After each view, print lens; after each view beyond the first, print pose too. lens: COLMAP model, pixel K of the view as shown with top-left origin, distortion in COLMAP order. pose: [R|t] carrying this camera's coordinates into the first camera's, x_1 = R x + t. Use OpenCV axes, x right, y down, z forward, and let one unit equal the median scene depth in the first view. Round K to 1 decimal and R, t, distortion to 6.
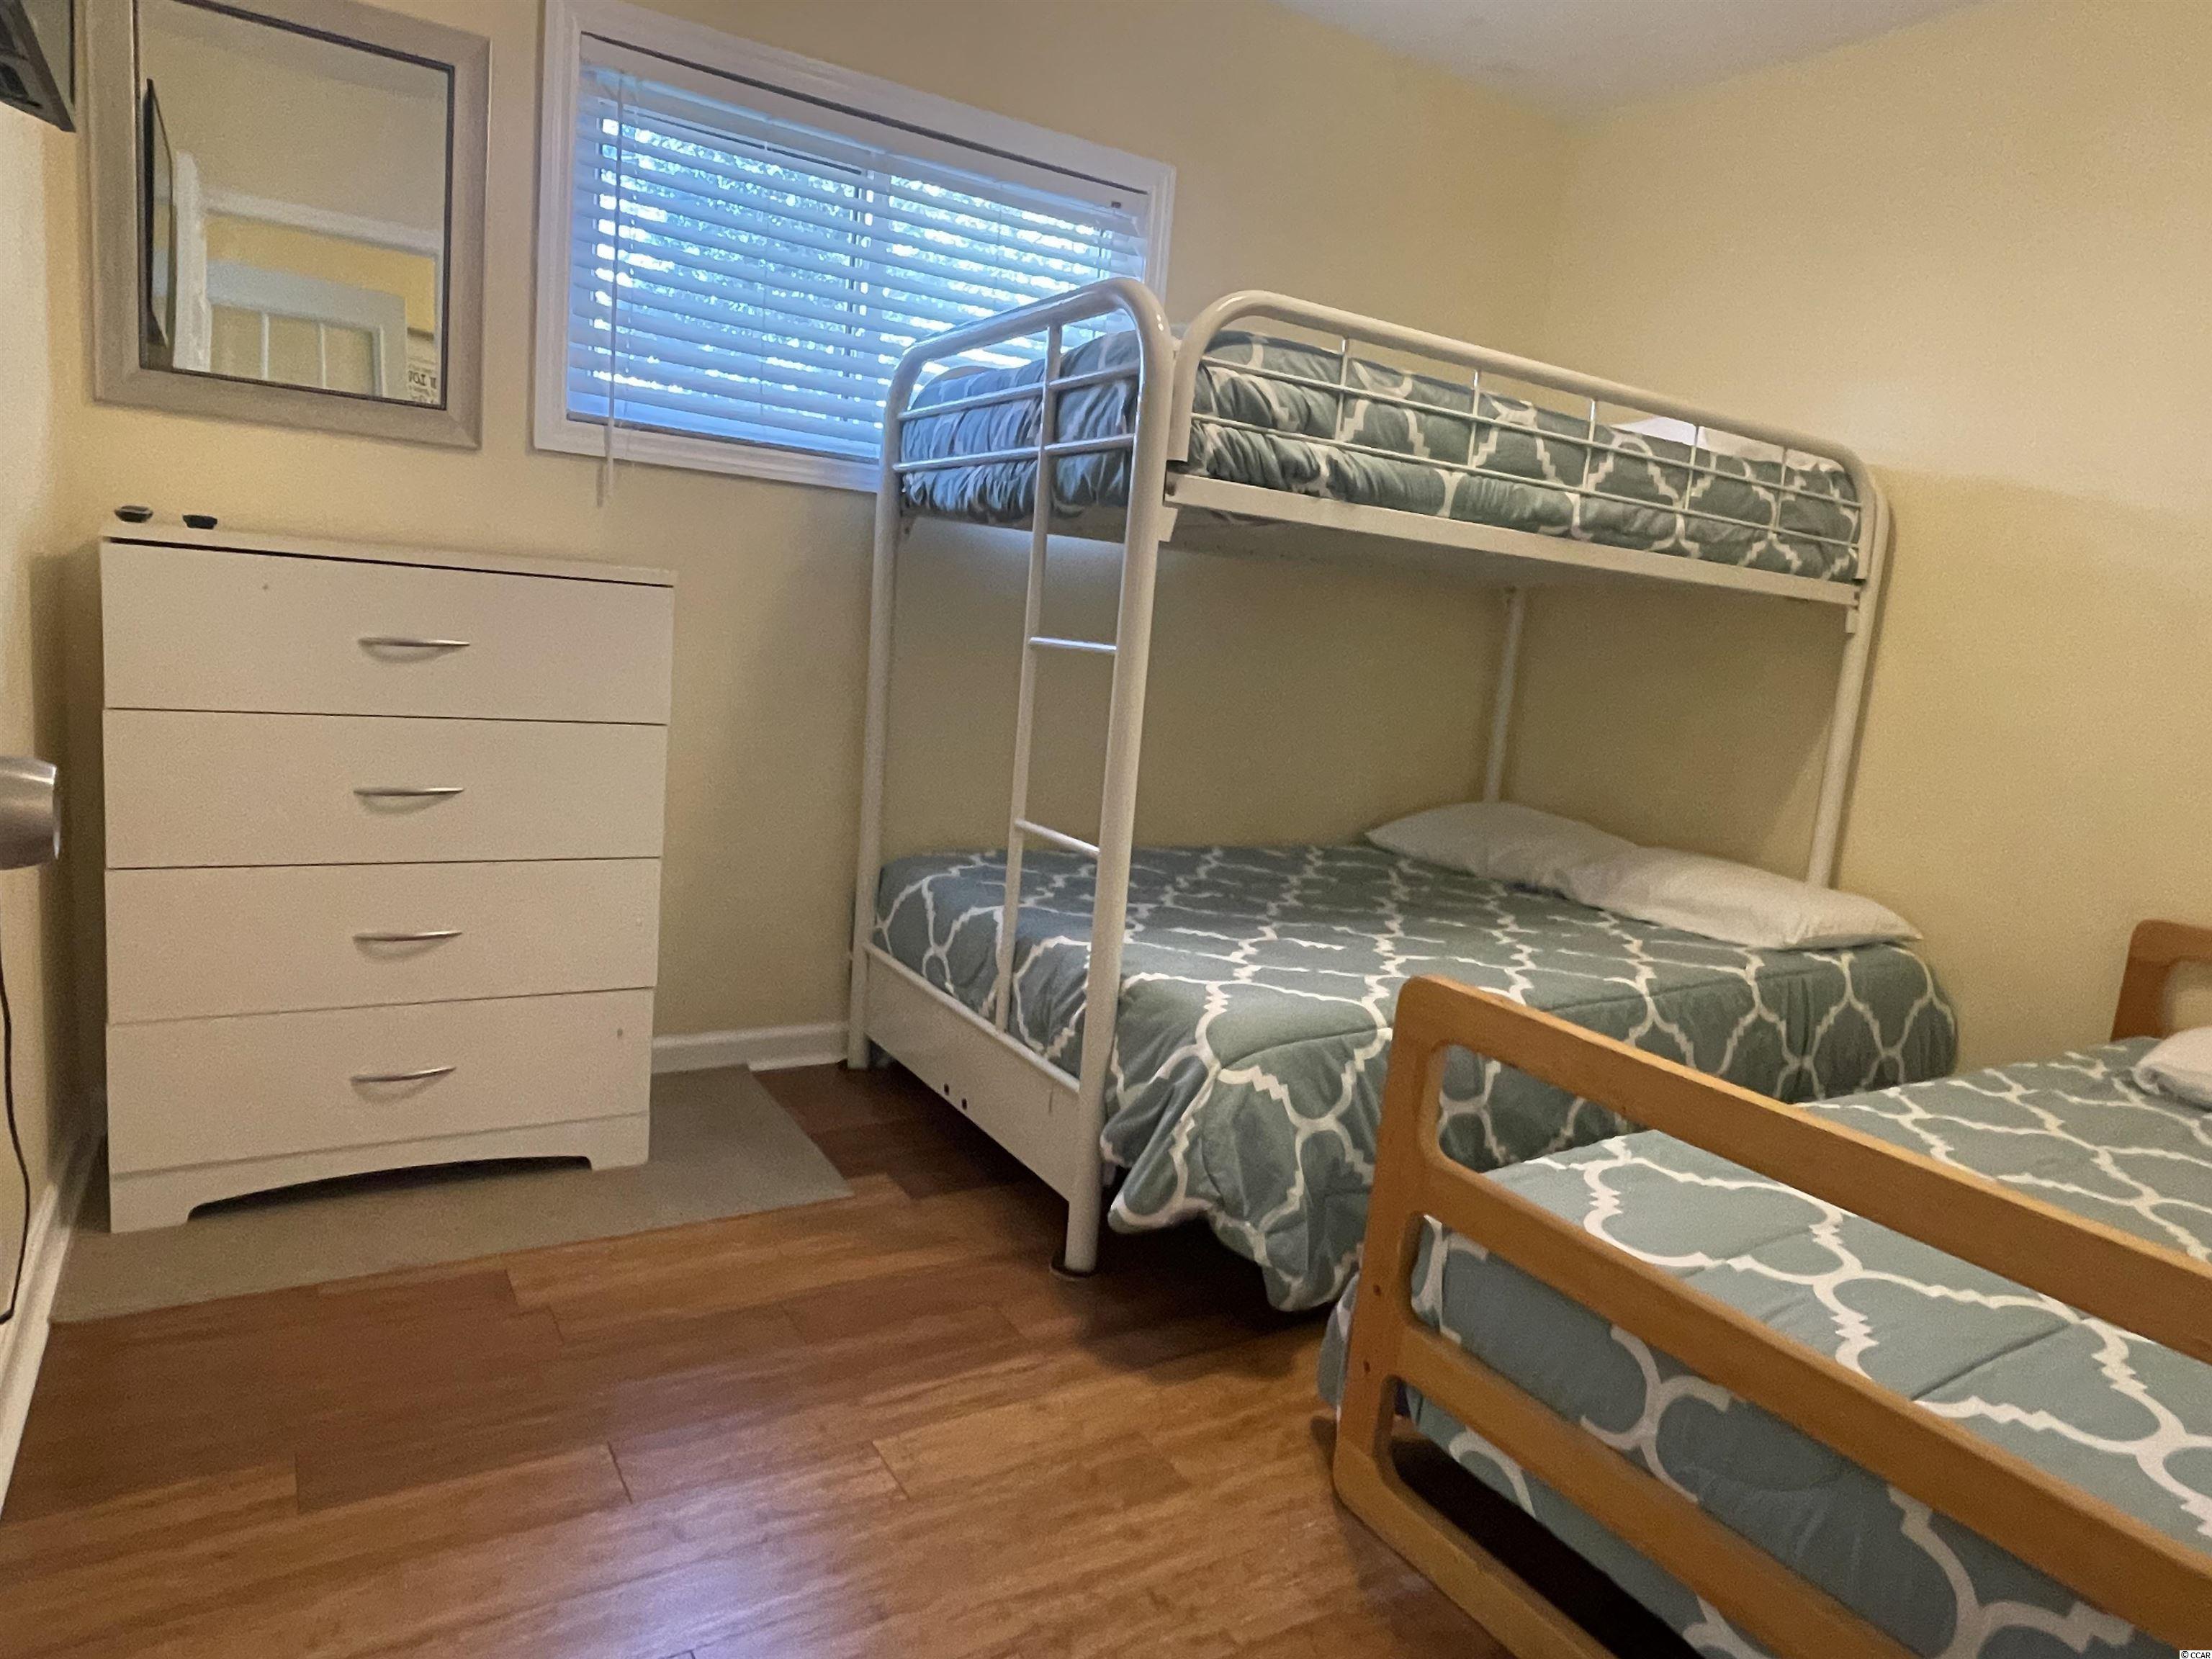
lens RADIAL K [[1363.7, 0, 1107.8], [0, 1363.7, 825.3], [0, 0, 1]] dist [0.006235, -0.012975]
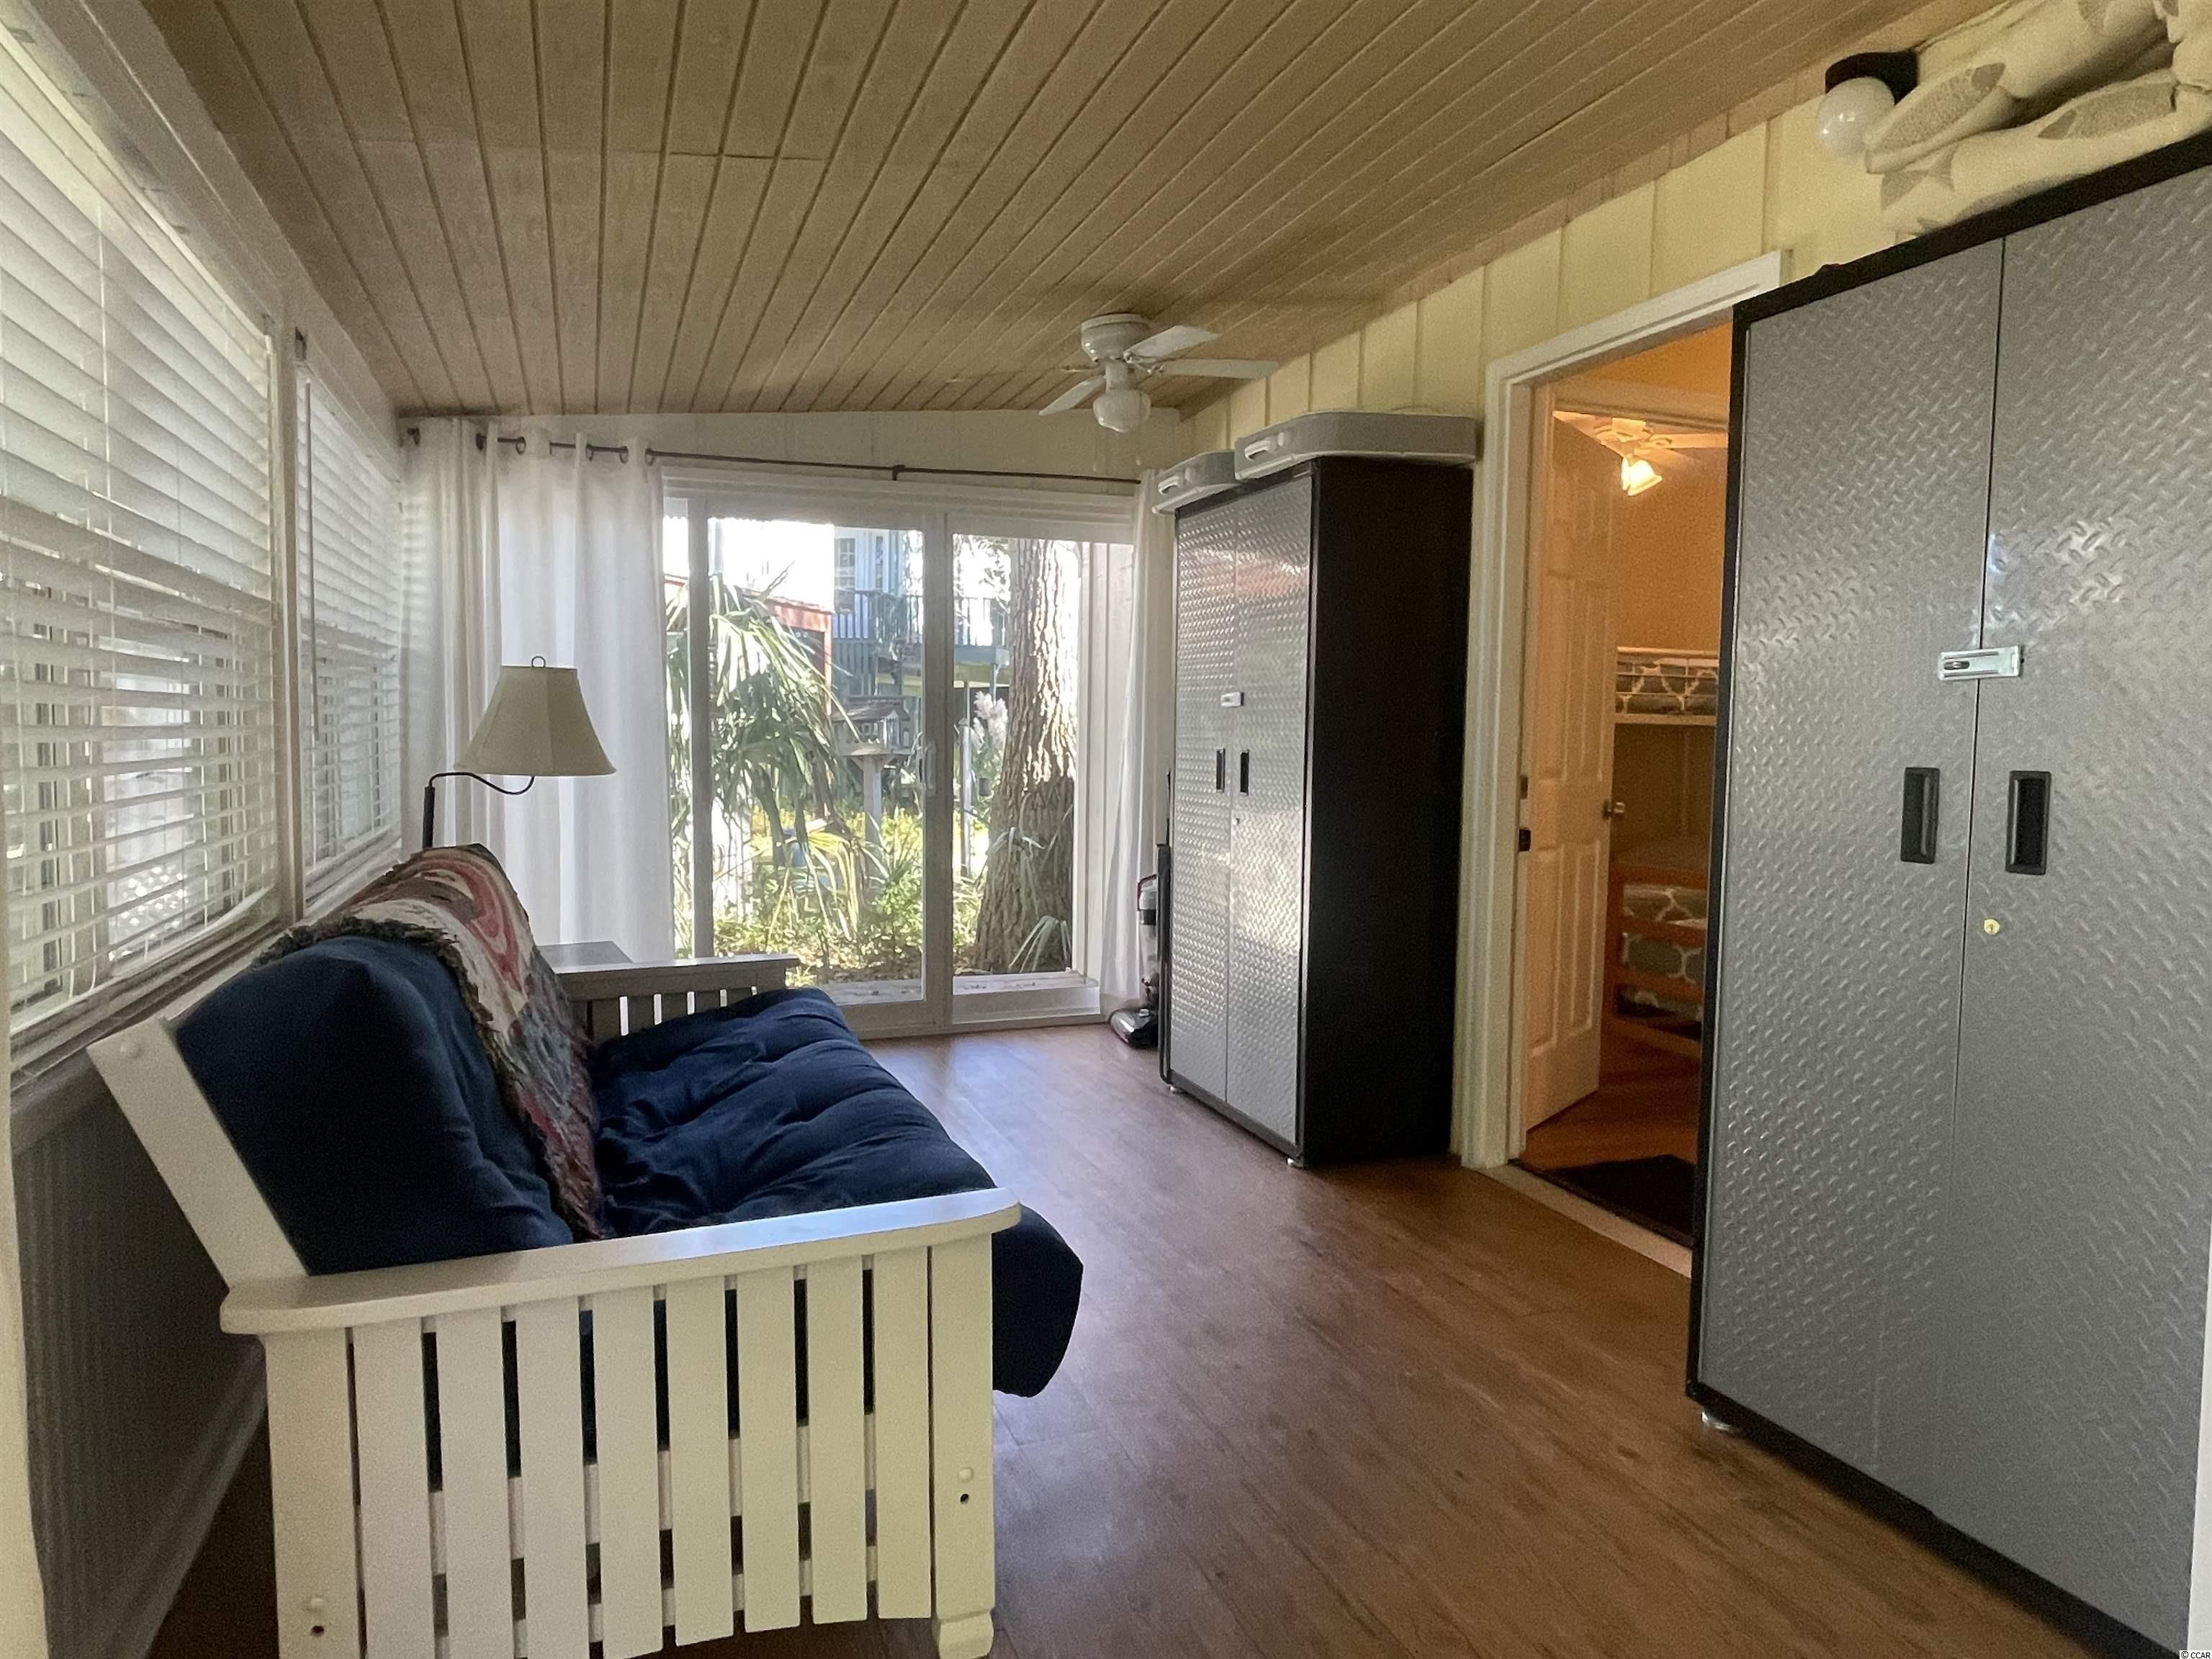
lens RADIAL K [[1363.7, 0, 1104.4], [0, 1363.7, 833.8], [0, 0, 1]] dist [0.006235, -0.012975]
pose [[0.979046, -0.063401, -0.193520, -0.226875], [0.045800, 0.994507, -0.094114, 0.195748], [0.198424, 0.083278, 0.976572, -1.658332]]
